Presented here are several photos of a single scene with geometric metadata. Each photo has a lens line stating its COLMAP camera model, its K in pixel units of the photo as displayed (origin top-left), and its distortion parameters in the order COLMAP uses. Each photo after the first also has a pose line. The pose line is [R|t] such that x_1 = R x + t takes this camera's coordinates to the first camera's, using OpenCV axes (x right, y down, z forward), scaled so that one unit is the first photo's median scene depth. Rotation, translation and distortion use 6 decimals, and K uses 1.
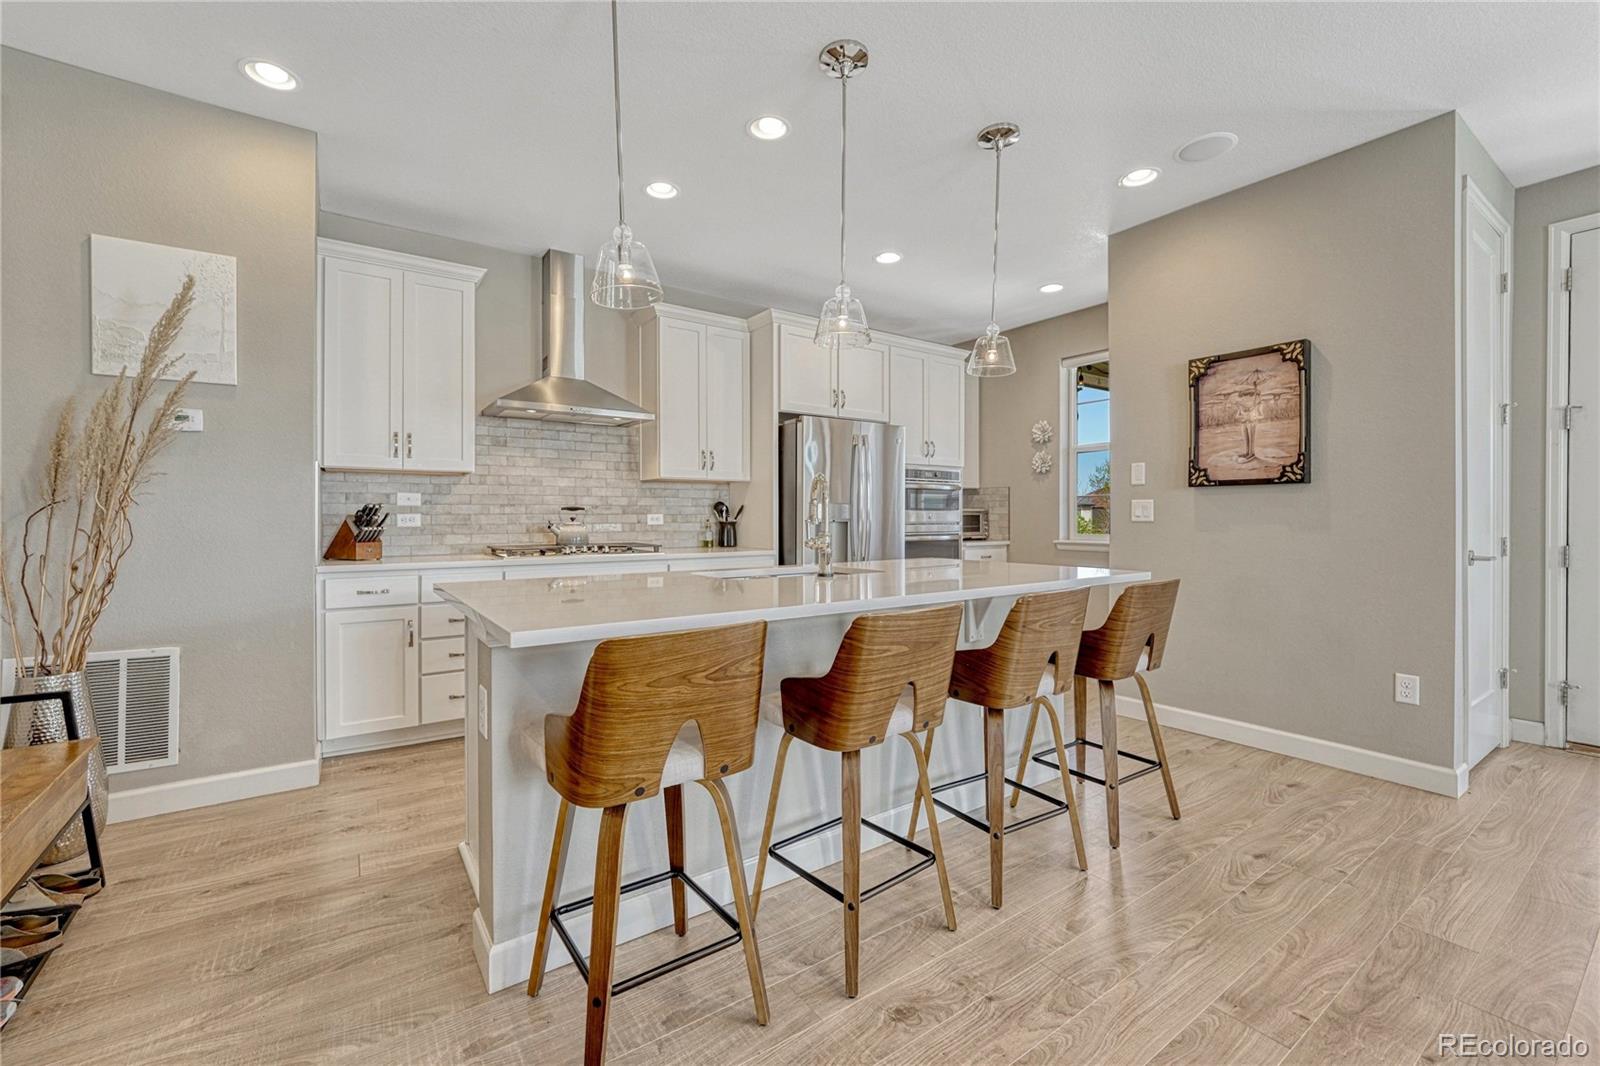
lens RADIAL K [[655.2, 0, 792.8], [0, 655.2, 522.0], [0, 0, 1]] dist [-0.011345, 0.000264]
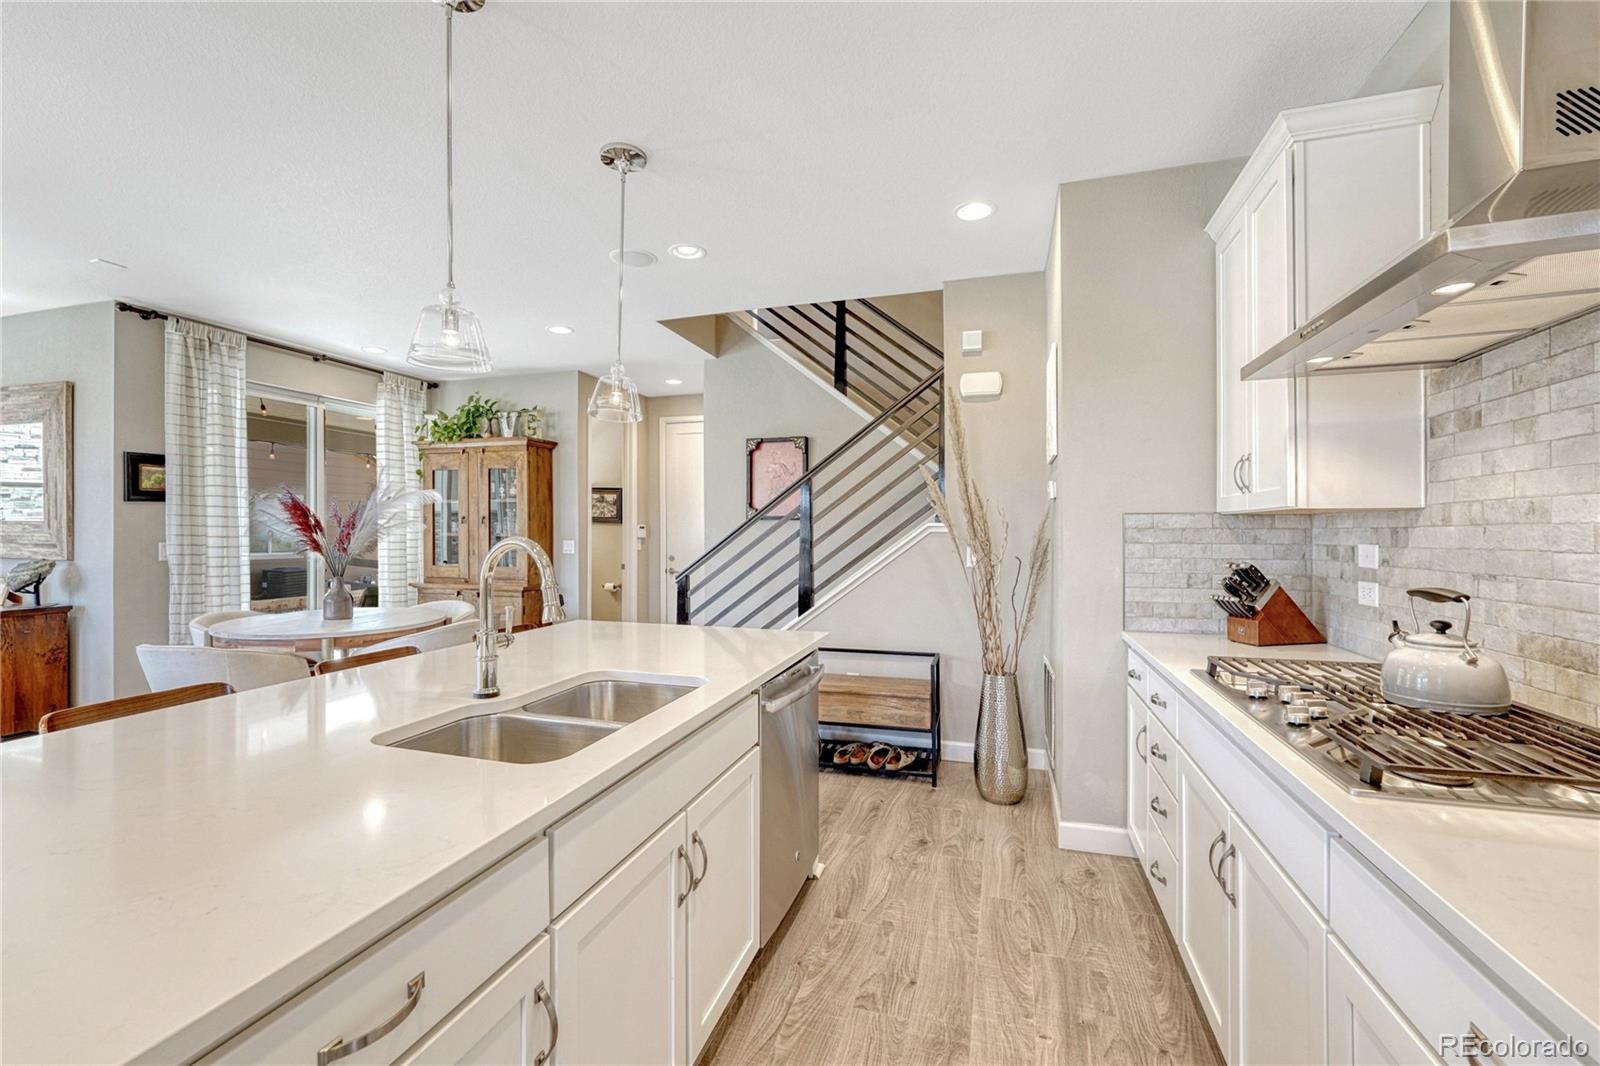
lens RADIAL K [[655.3, 0, 796.2], [0, 655.3, 531.2], [0, 0, 1]] dist [-0.011036, 0.000236]
pose [[-0.787619, 0.000748, -0.616162, 0.133410], [-0.003171, 0.999981, 0.005266, -0.055106], [0.616154, 0.006102, -0.787602, 1.080771]]
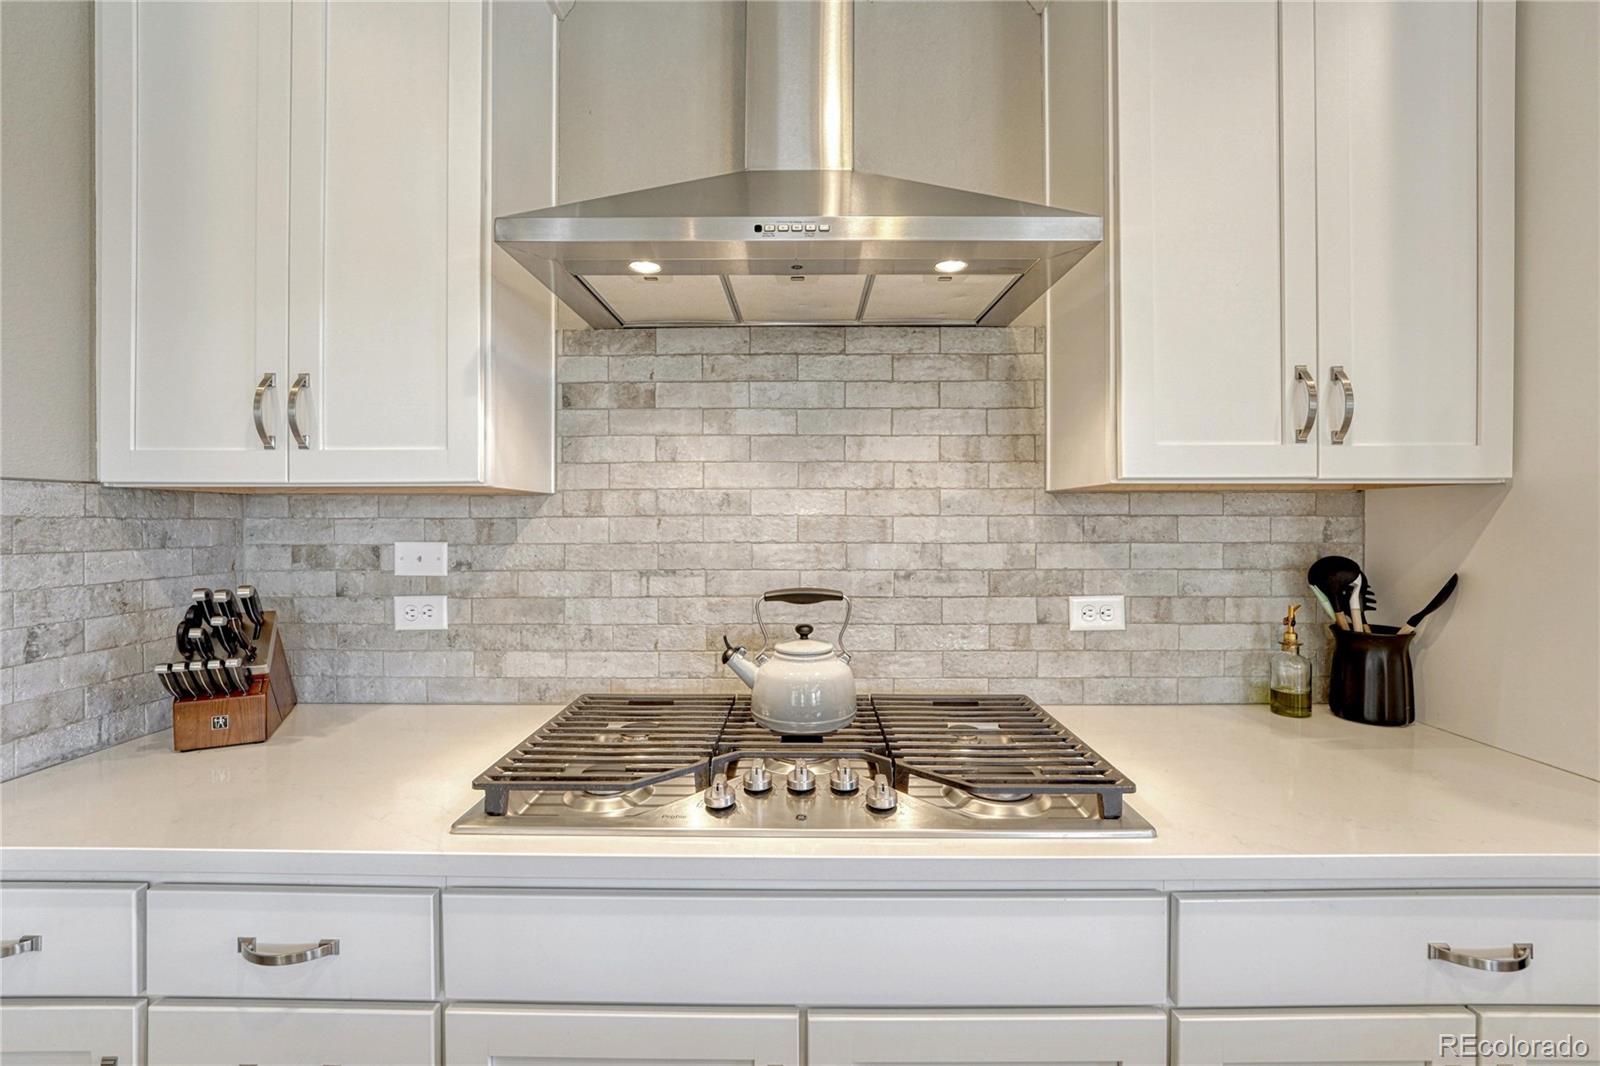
lens RADIAL K [[655.2, 0, 792.8], [0, 655.2, 522.0], [0, 0, 1]] dist [-0.011345, 0.000264]
pose [[0.816259, 0.001104, -0.577686, -0.172877], [-0.003584, 0.999989, -0.003153, -0.053949], [0.577676, 0.004644, 0.816253, 0.770406]]
